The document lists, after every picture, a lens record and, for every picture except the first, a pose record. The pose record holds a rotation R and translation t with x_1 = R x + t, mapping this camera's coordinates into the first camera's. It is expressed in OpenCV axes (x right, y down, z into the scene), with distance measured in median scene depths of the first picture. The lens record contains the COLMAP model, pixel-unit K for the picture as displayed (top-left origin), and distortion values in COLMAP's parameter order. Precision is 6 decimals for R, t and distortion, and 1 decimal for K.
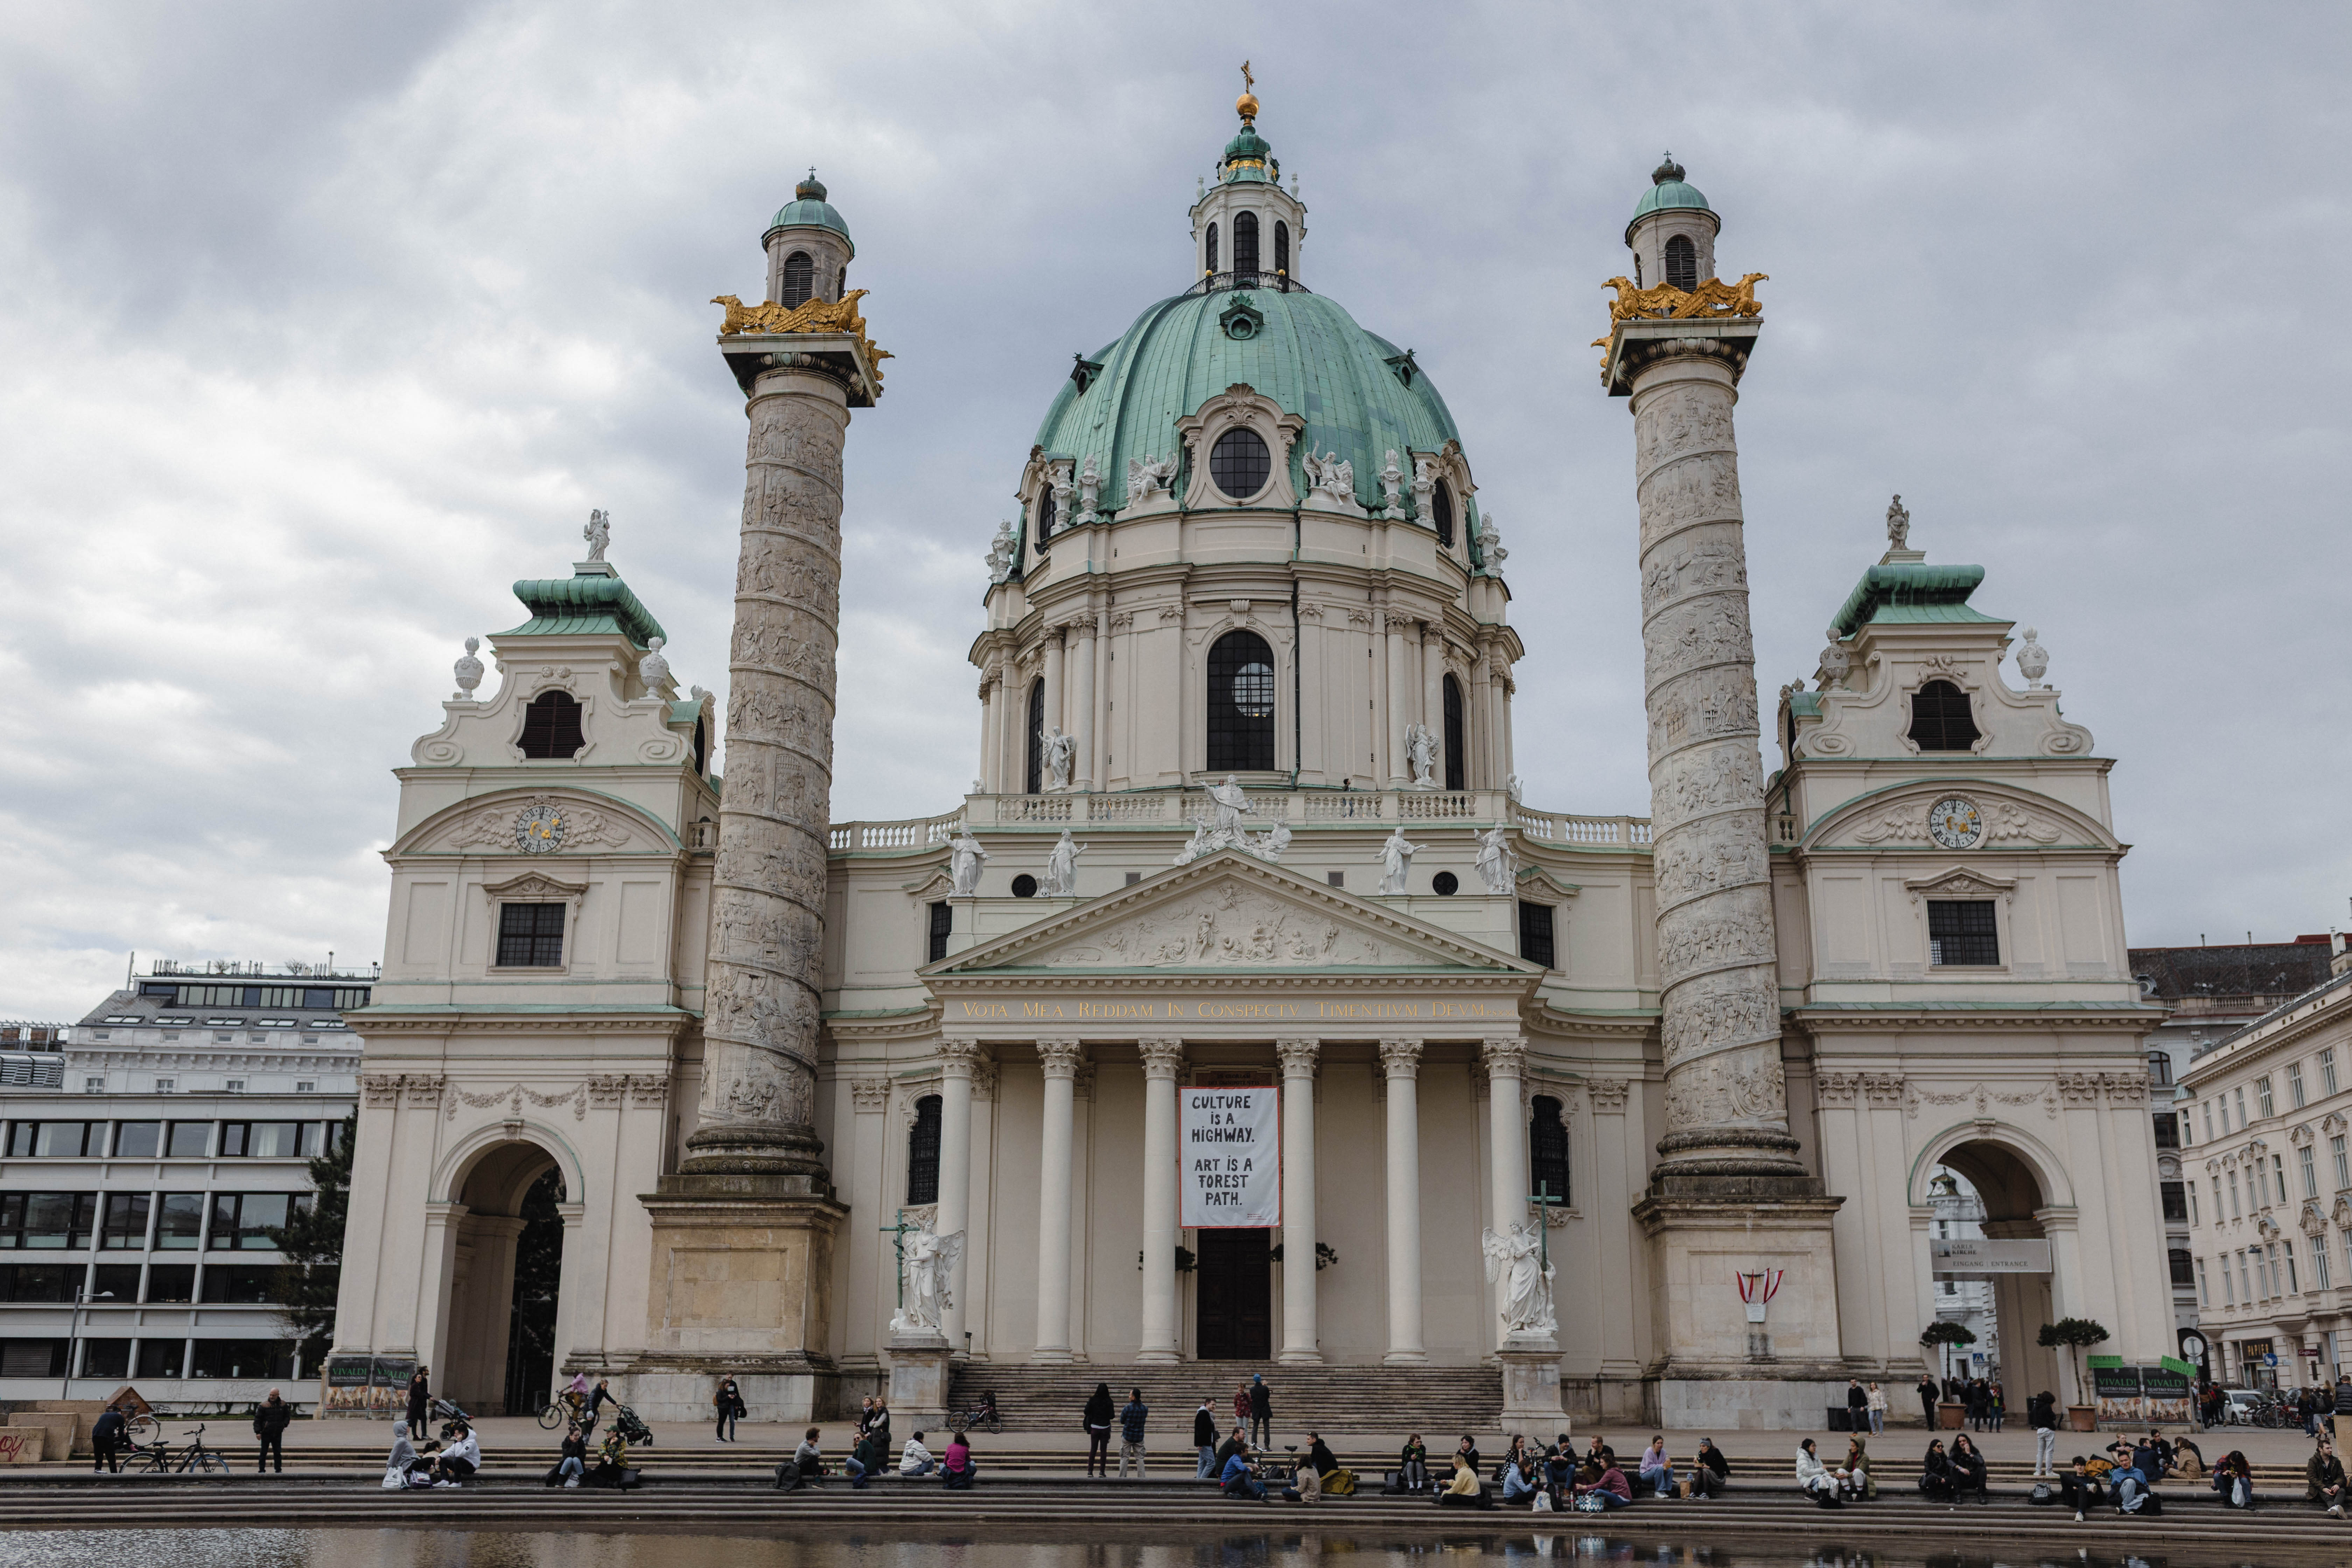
lens RADIAL K [[2261.3, 0, 1102.8], [0, 2261.3, 808.2], [0, 0, 1]] dist [-0.005103, 0.000000]
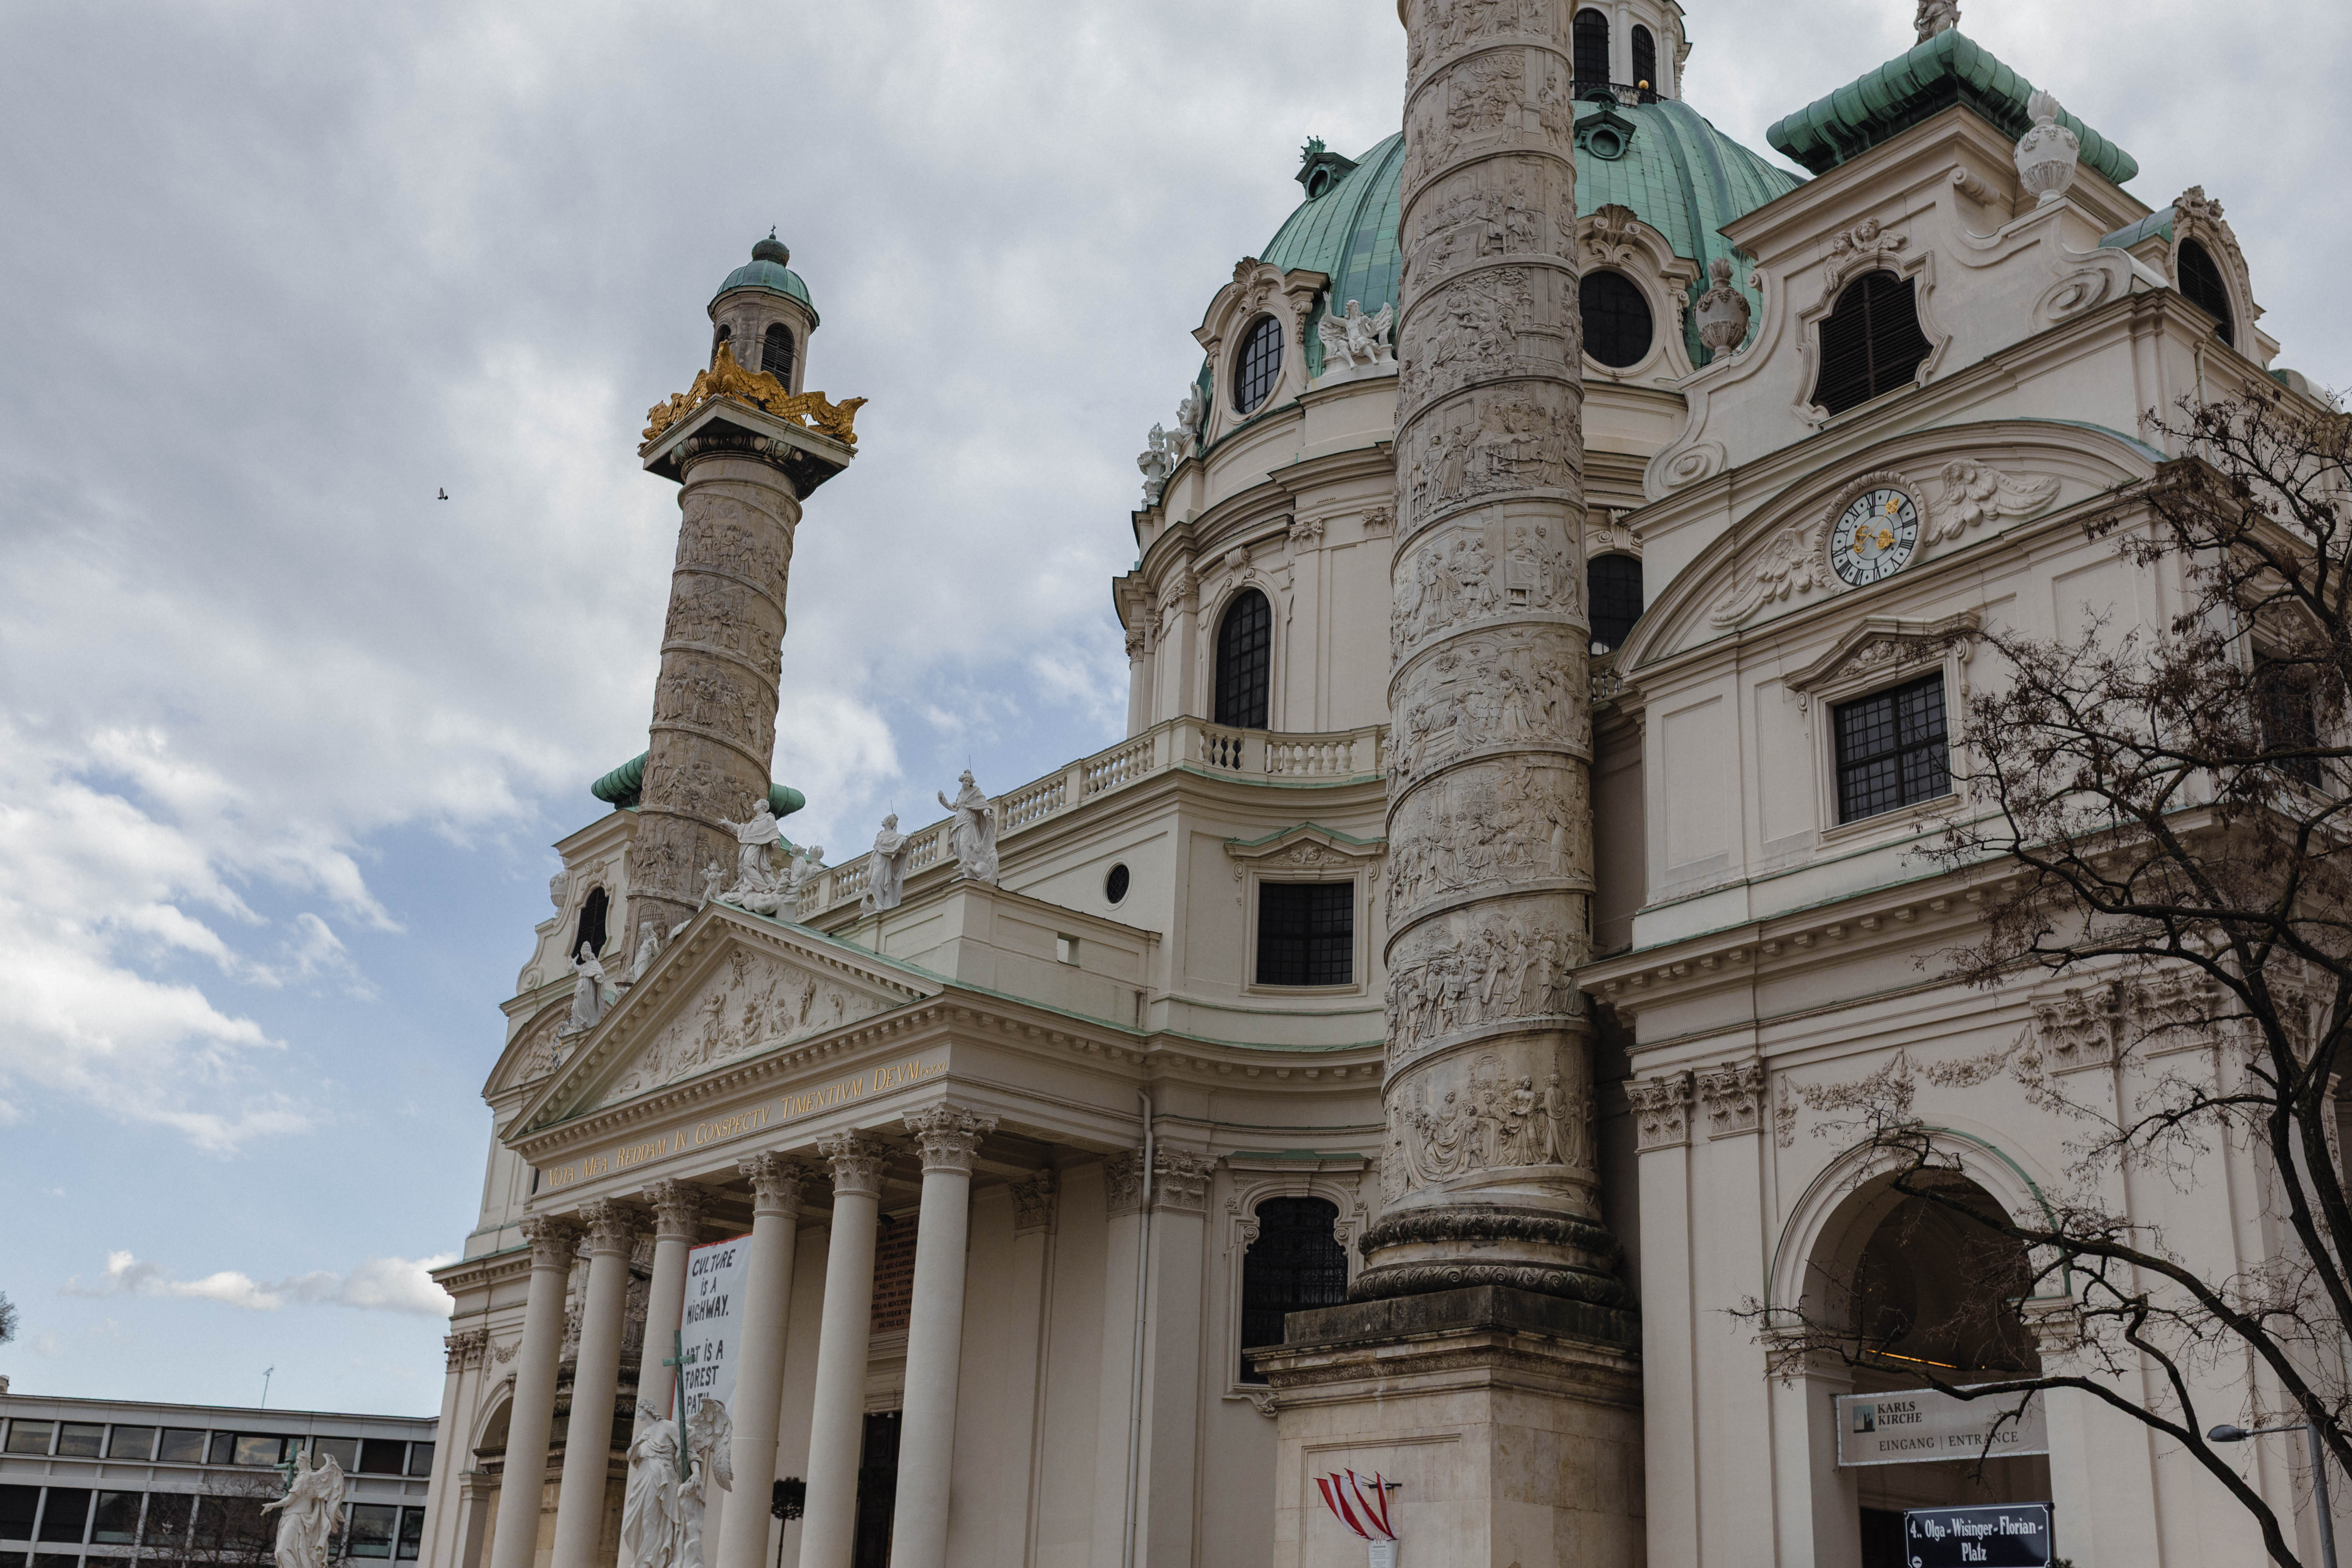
lens RADIAL K [[2427.2, 0, 1157.2], [0, 2427.2, 833.5], [0, 0, 1]] dist [-0.017307, 0.000000]
pose [[0.677751, -0.232146, -0.697683, 0.624790], [0.154591, 0.972633, -0.173457, 0.136924], [0.718857, 0.009705, 0.695090, 0.524202]]
